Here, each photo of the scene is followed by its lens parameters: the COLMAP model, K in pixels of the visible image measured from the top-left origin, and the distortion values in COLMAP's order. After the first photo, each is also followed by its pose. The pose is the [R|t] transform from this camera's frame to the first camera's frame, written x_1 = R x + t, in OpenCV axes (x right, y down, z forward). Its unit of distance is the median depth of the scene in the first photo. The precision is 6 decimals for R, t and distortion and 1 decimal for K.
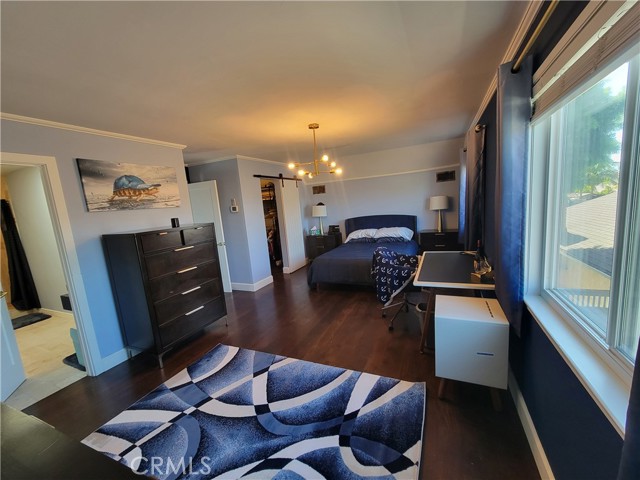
lens RADIAL K [[261.2, 0, 321.6], [0, 261.2, 241.0], [0, 0, 1]] dist [-0.003668, 0.000352]
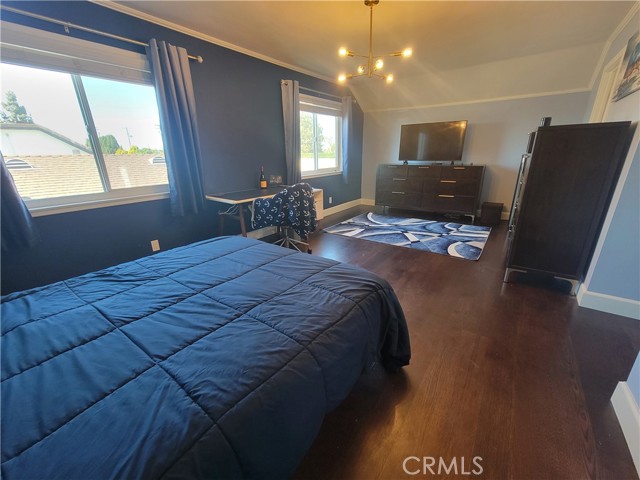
lens RADIAL K [[261.2, 0, 321.6], [0, 261.2, 241.0], [0, 0, 1]] dist [-0.003668, 0.000352]
pose [[-0.972478, 0.016092, 0.232440, -0.061531], [0.121198, 0.886960, 0.445661, -0.270652], [-0.198993, 0.461566, -0.864499, 2.752904]]
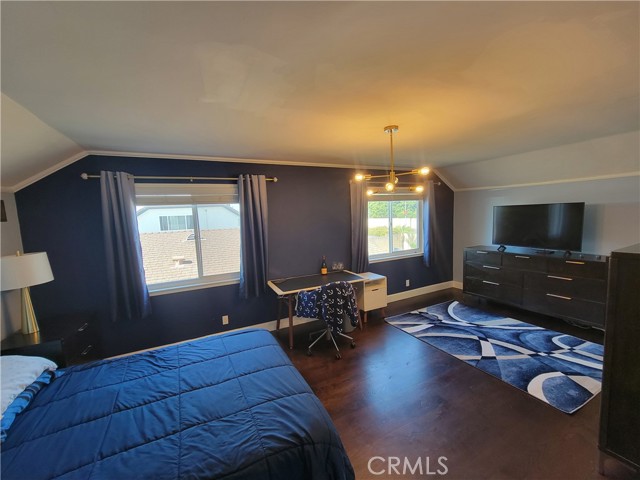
lens RADIAL K [[261.2, 0, 321.6], [0, 261.2, 241.0], [0, 0, 1]] dist [-0.003668, 0.000352]
pose [[-0.770718, 0.041051, 0.635853, -0.481932], [0.194678, 0.965375, 0.173643, -0.417587], [-0.606708, 0.257616, -0.752023, 2.537347]]
